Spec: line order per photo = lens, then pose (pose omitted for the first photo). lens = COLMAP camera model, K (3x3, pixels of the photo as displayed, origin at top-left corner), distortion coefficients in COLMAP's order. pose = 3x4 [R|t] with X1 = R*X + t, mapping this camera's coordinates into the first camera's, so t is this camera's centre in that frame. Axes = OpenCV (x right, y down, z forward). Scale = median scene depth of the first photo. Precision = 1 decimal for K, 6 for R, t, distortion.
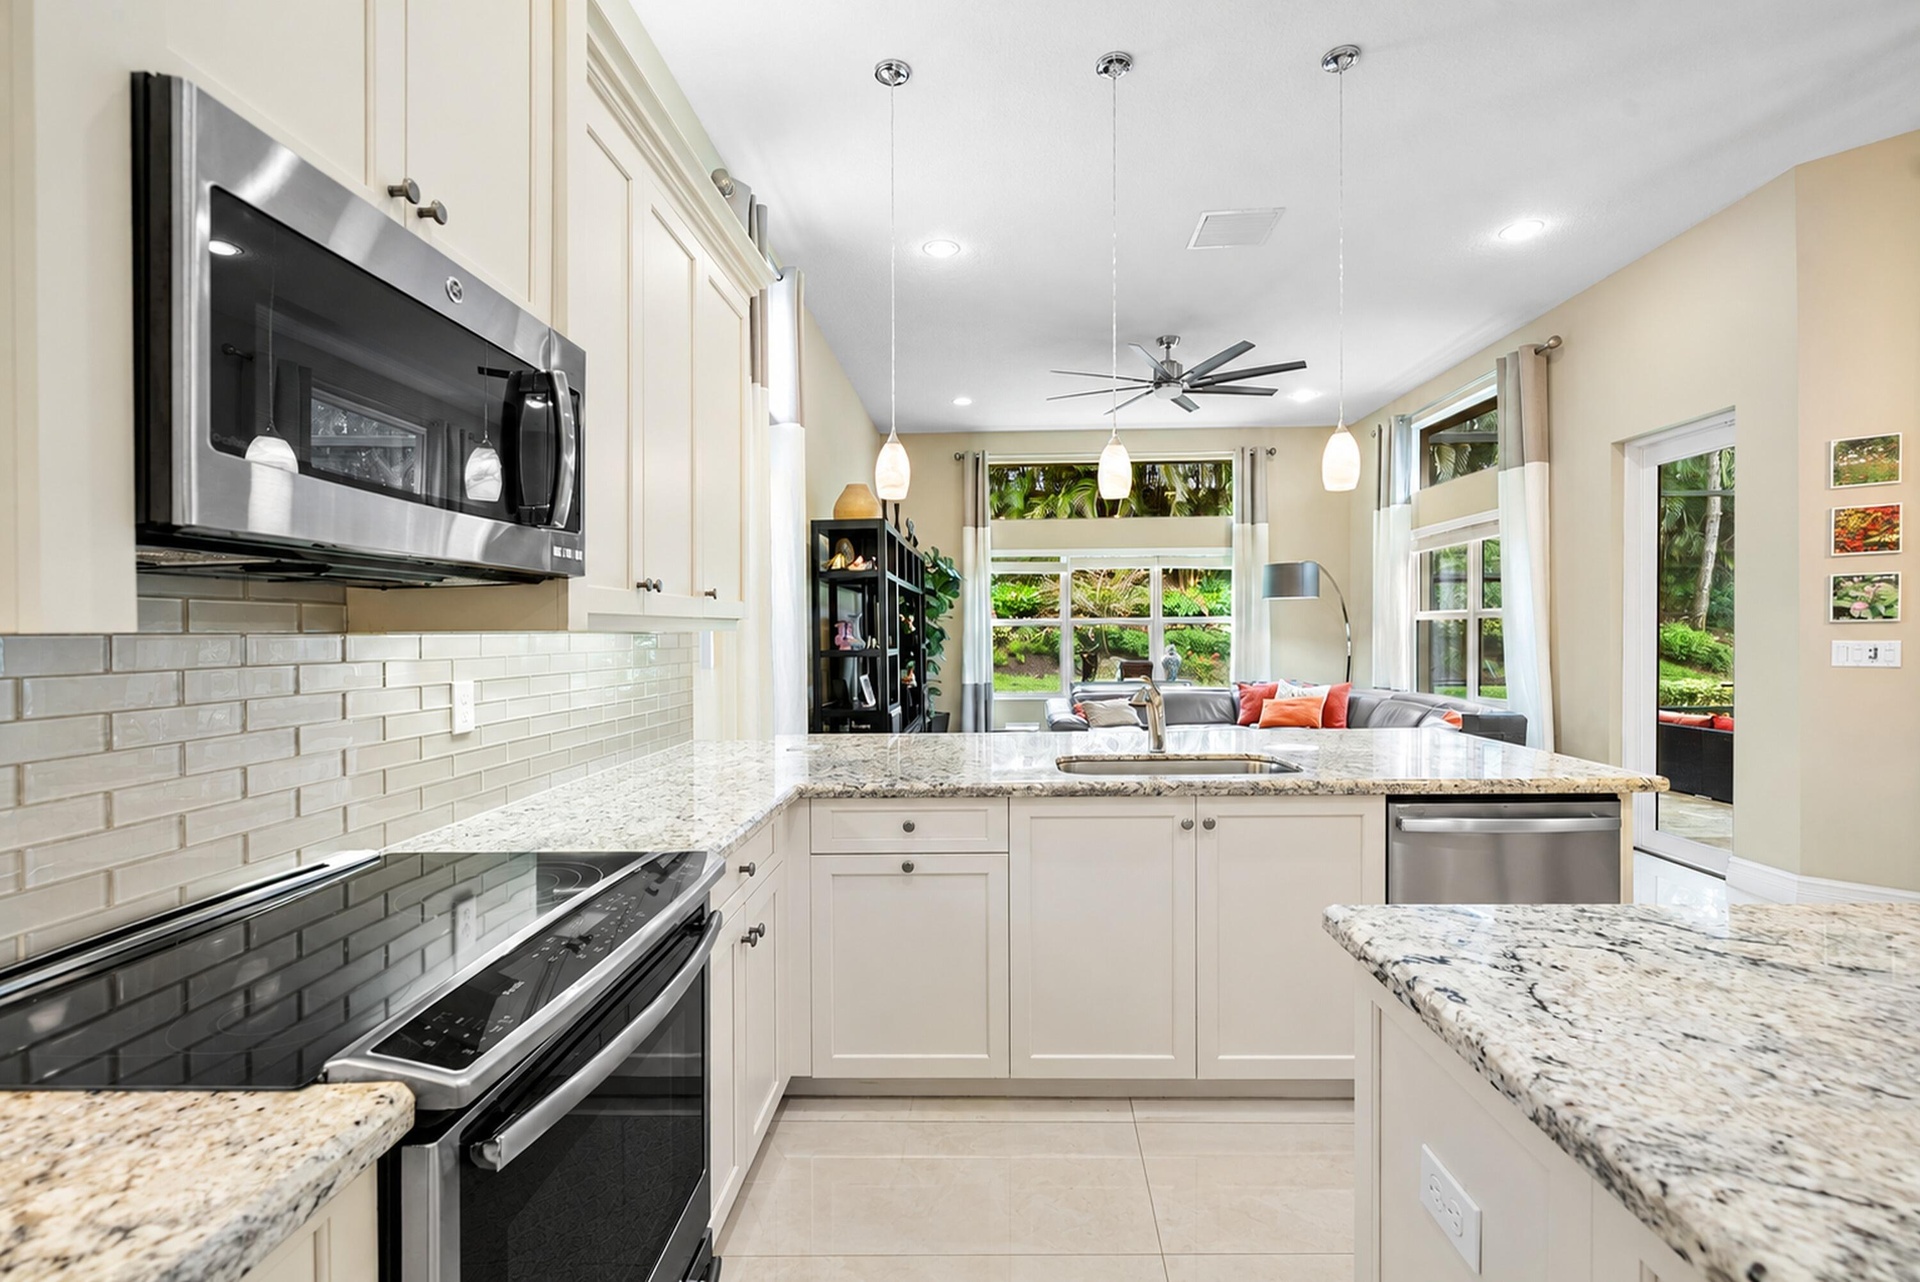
lens RADIAL K [[801.1, 0, 980.6], [0, 801.1, 640.2], [0, 0, 1]] dist [0.001723, 0.000133]
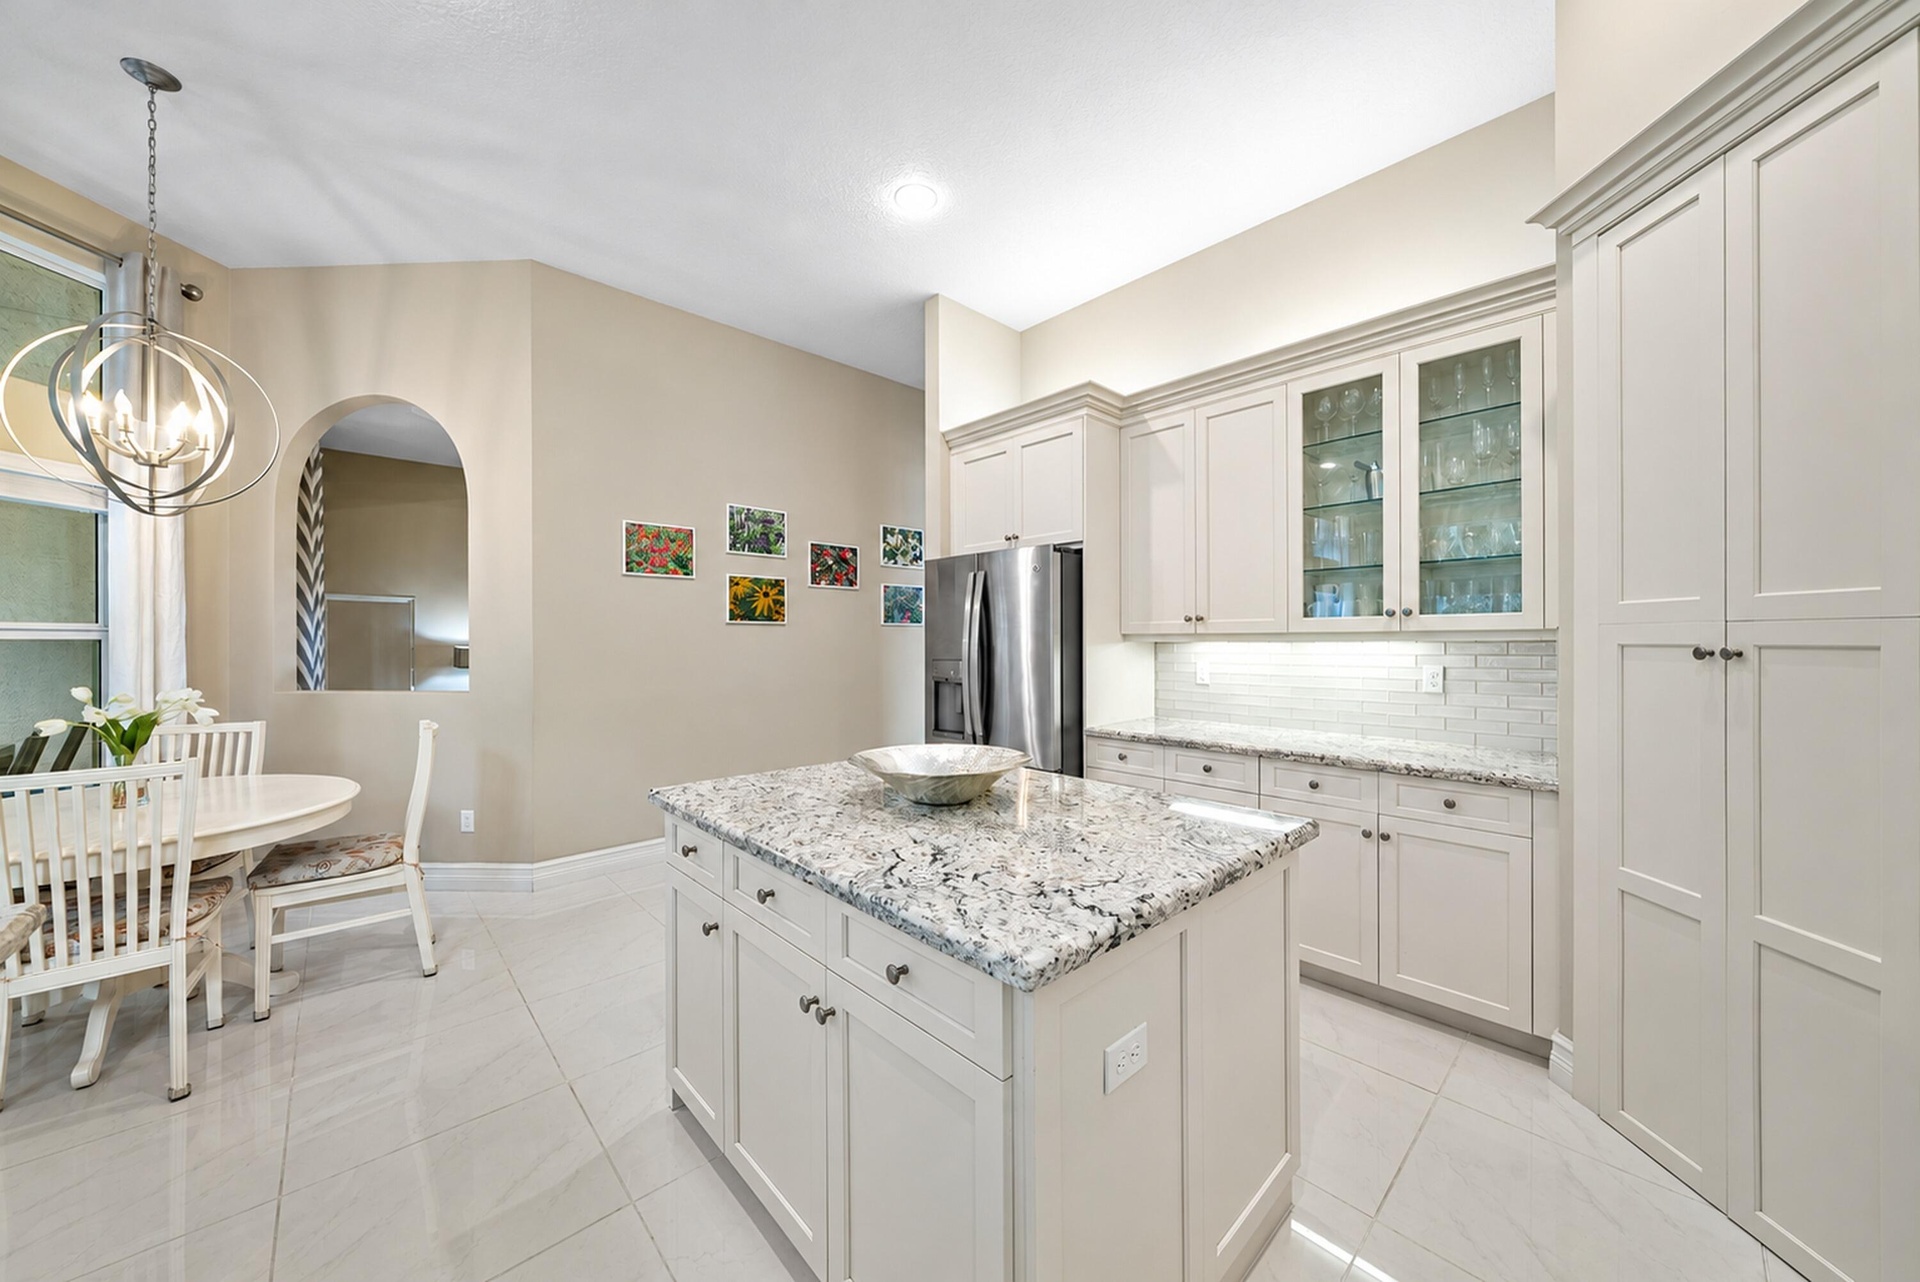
lens RADIAL K [[675.8, 0, 960.0], [0, 675.8, 641.0], [0, 0, 1]] dist [0.000366, 0.000020]
pose [[-0.697339, 0.006007, 0.716716, -0.071735], [0.013378, 0.999900, 0.004636, -0.045058], [-0.716616, 0.012821, -0.697350, 1.921501]]
